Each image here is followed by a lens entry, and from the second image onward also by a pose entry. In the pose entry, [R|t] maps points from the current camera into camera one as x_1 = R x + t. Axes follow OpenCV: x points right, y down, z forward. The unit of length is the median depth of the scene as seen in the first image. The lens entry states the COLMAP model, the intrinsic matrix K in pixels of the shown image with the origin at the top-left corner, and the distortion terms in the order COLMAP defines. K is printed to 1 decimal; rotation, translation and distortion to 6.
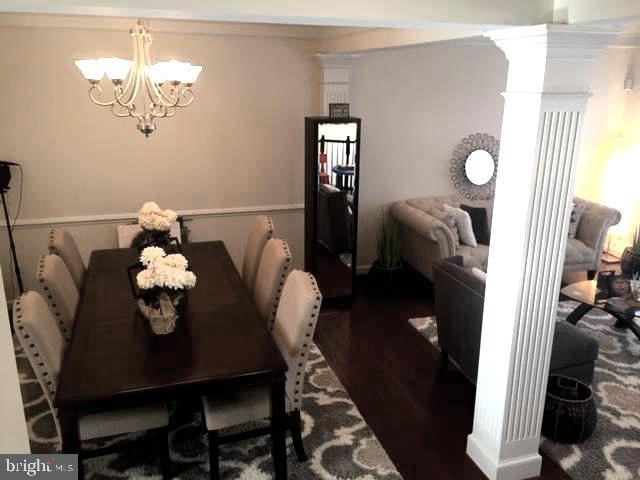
lens RADIAL K [[545.8, 0, 320.0], [0, 545.8, 240.0], [0, 0, 1]] dist [0.105330, -0.143036]
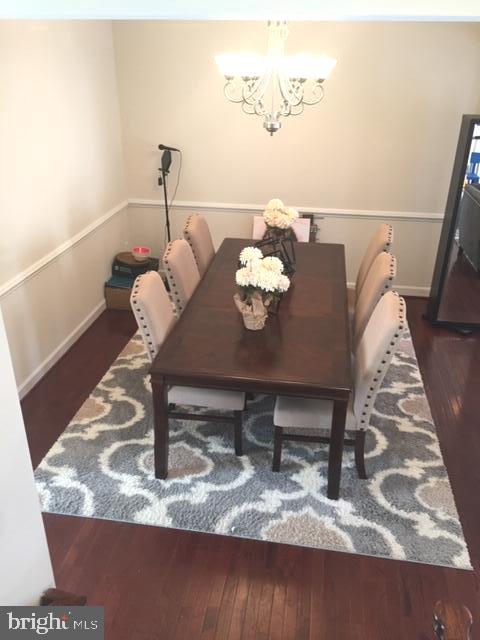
lens RADIAL K [[545.8, 0, 240.0], [0, 545.8, 320.0], [0, 0, 1]] dist [0.105330, -0.143036]
pose [[0.894761, 0.196642, -0.400916, 0.111966], [-0.128120, 0.973122, 0.191361, -0.046028], [0.427770, -0.119856, 0.895906, 0.031023]]
